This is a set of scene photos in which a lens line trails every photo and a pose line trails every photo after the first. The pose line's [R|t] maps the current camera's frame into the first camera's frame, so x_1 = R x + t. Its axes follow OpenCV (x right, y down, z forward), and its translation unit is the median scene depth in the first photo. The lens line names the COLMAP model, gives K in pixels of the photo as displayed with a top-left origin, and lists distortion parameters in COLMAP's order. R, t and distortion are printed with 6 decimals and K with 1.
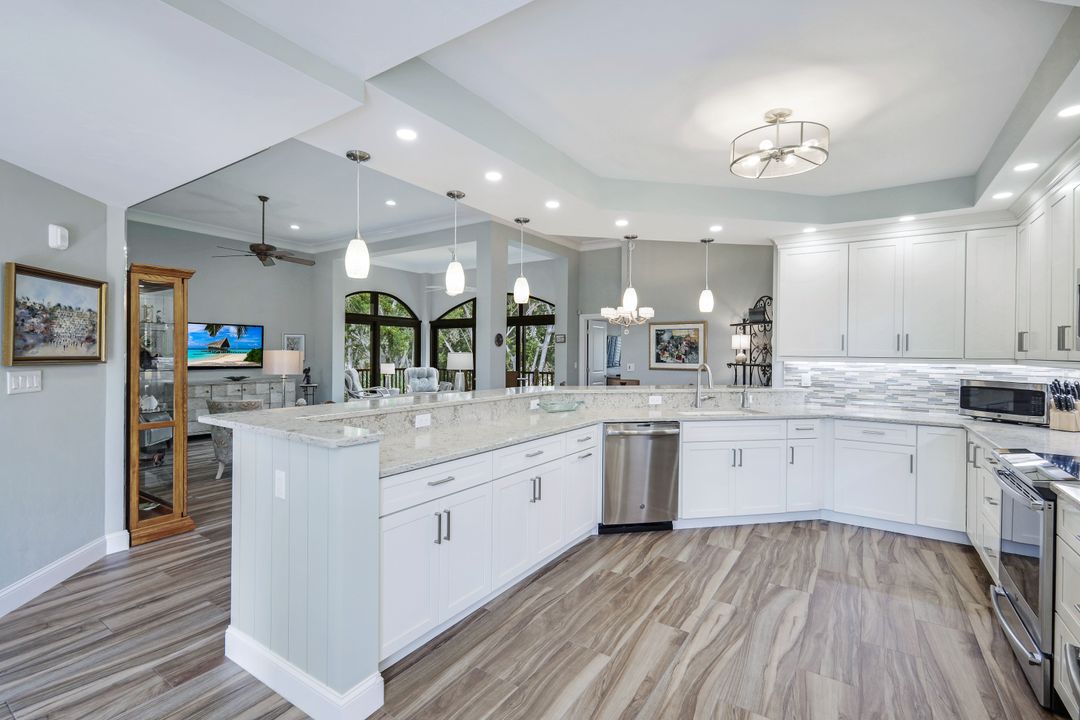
lens RADIAL K [[482.0, 0, 541.9], [0, 482.0, 354.7], [0, 0, 1]] dist [0.001080, 0.000346]
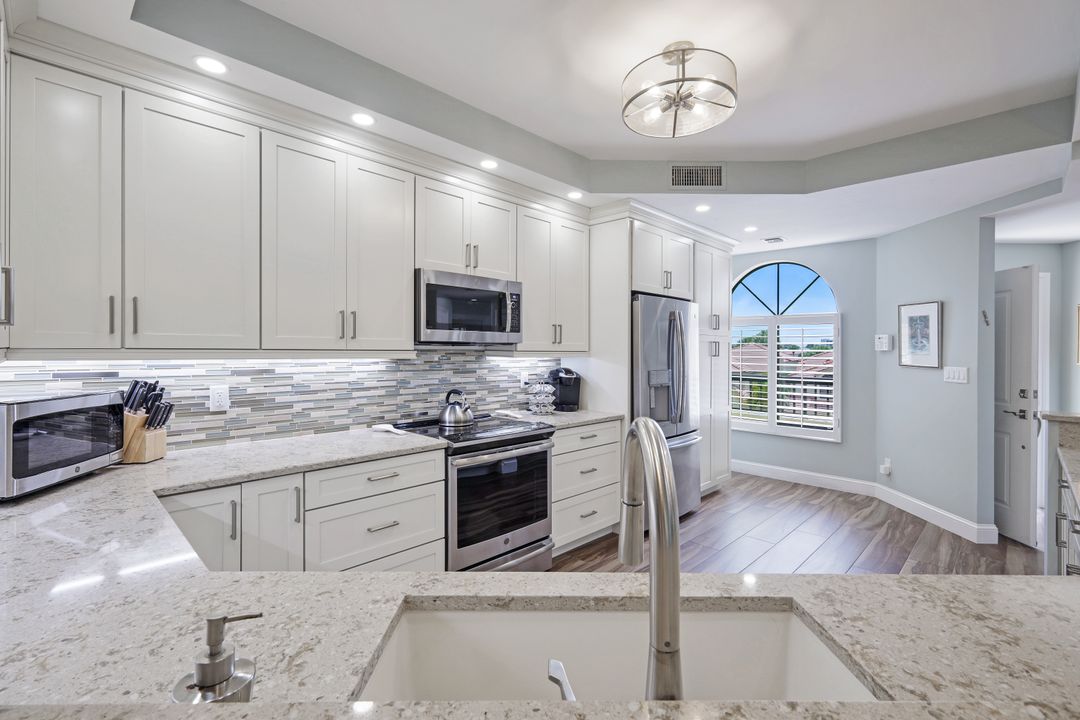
lens RADIAL K [[480.0, 0, 546.8], [0, 480.0, 349.6], [0, 0, 1]] dist [0.000402, -0.000008]
pose [[-0.981996, -0.019025, 0.187942, 0.392539], [-0.017641, 0.999804, 0.009033, -0.001358], [-0.188077, 0.005554, -0.982139, 1.301283]]
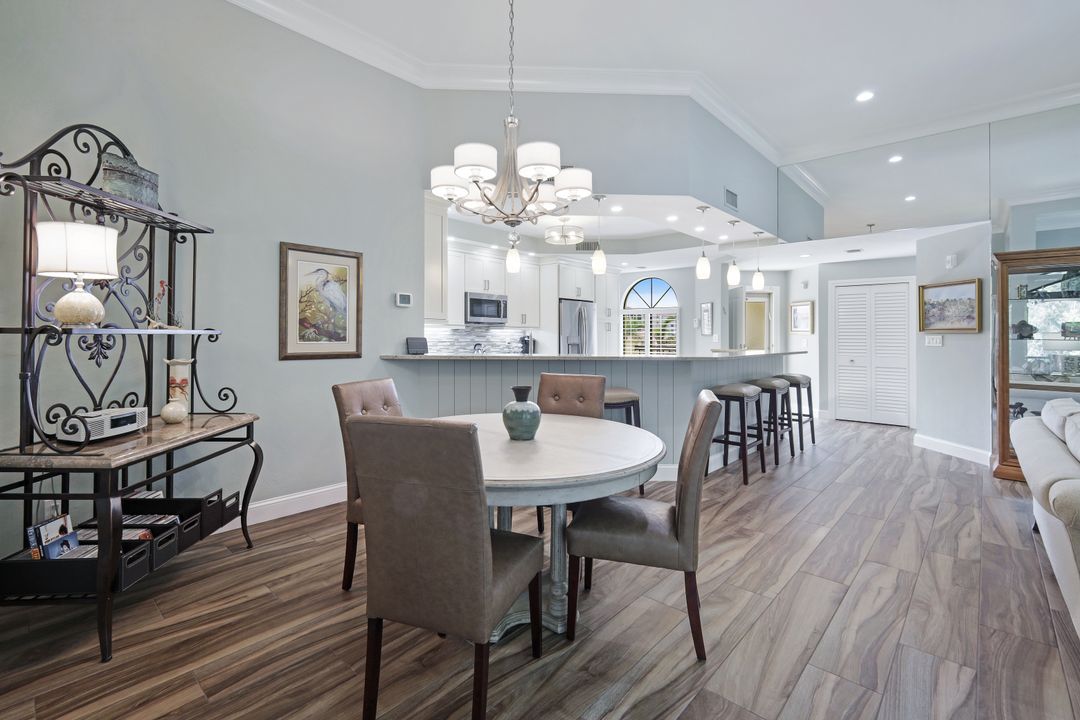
lens RADIAL K [[488.3, 0, 529.6], [0, 488.3, 327.8], [0, 0, 1]] dist [-0.002164, -0.000449]
pose [[-0.986050, -0.012205, 0.166004, 0.189627], [-0.014094, 0.999849, -0.010205, 0.033508], [-0.165854, -0.012402, -0.986072, 2.362793]]
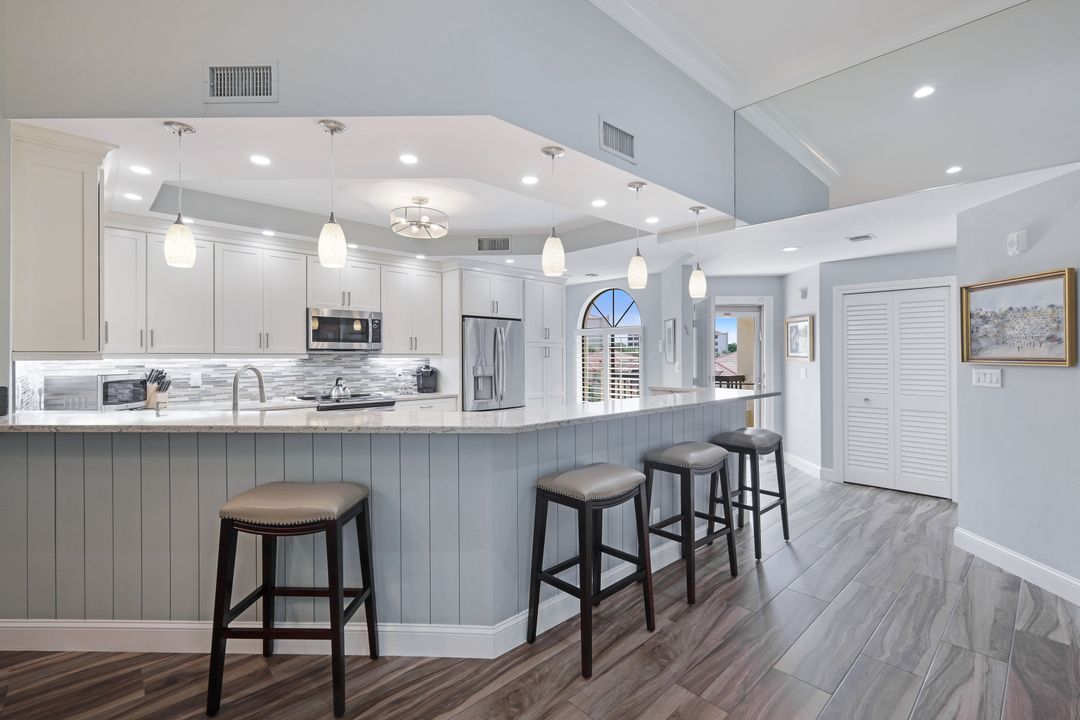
lens RADIAL K [[480.0, 0, 546.8], [0, 480.0, 349.6], [0, 0, 1]] dist [0.000402, -0.000008]
pose [[-0.974266, -0.006252, 0.225313, -0.190252], [-0.007555, 0.999959, -0.004919, -0.000179], [-0.225273, -0.006494, -0.974274, 1.735002]]
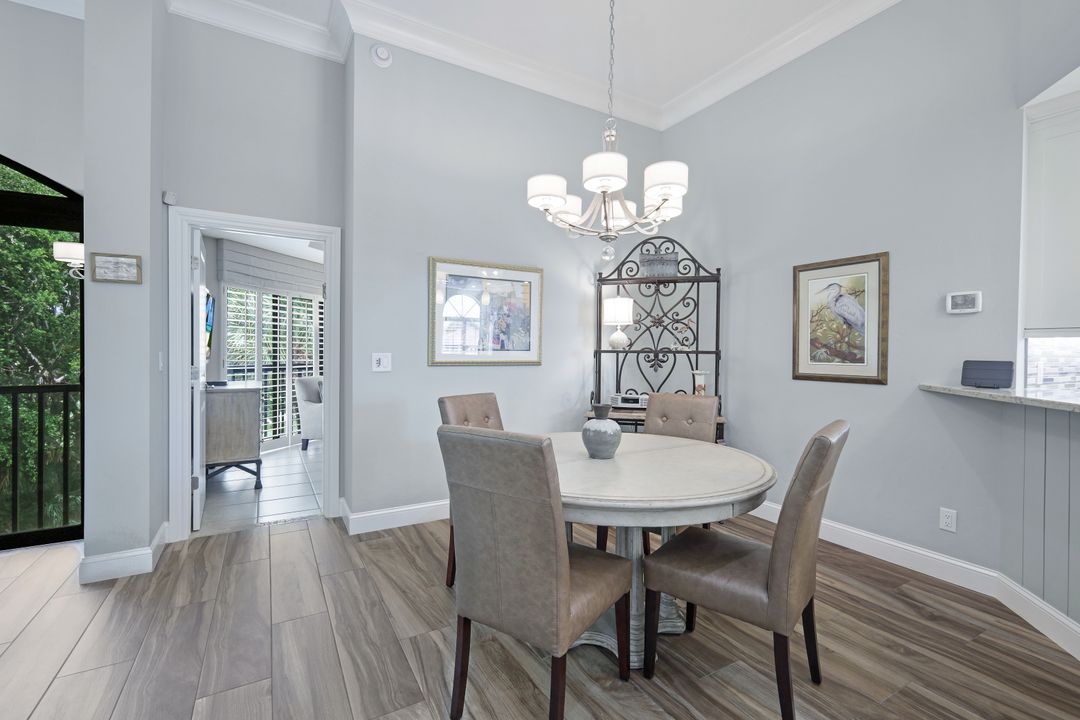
lens RADIAL K [[483.8, 0, 540.4], [0, 483.8, 348.0], [0, 0, 1]] dist [0.002237, 0.000314]
pose [[0.451930, 0.001254, 0.892052, -0.260584], [-0.002144, 0.999998, -0.000319, 0.031733], [-0.892051, -0.001769, 0.451932, 1.572468]]
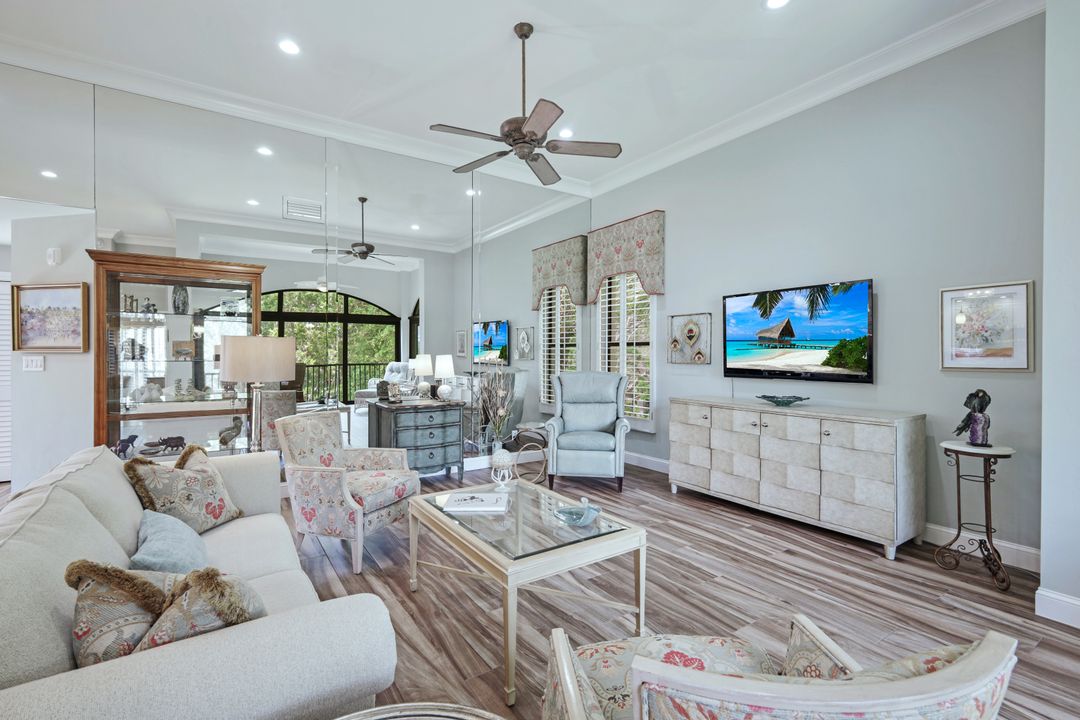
lens RADIAL K [[488.4, 0, 543.7], [0, 488.4, 355.2], [0, 0, 1]] dist [0.001784, 0.000005]
pose [[-0.387995, -0.002961, -0.921657, -0.216411], [-0.007937, 0.999968, 0.000129, 0.013610], [0.921627, 0.007366, -0.388007, 2.149168]]
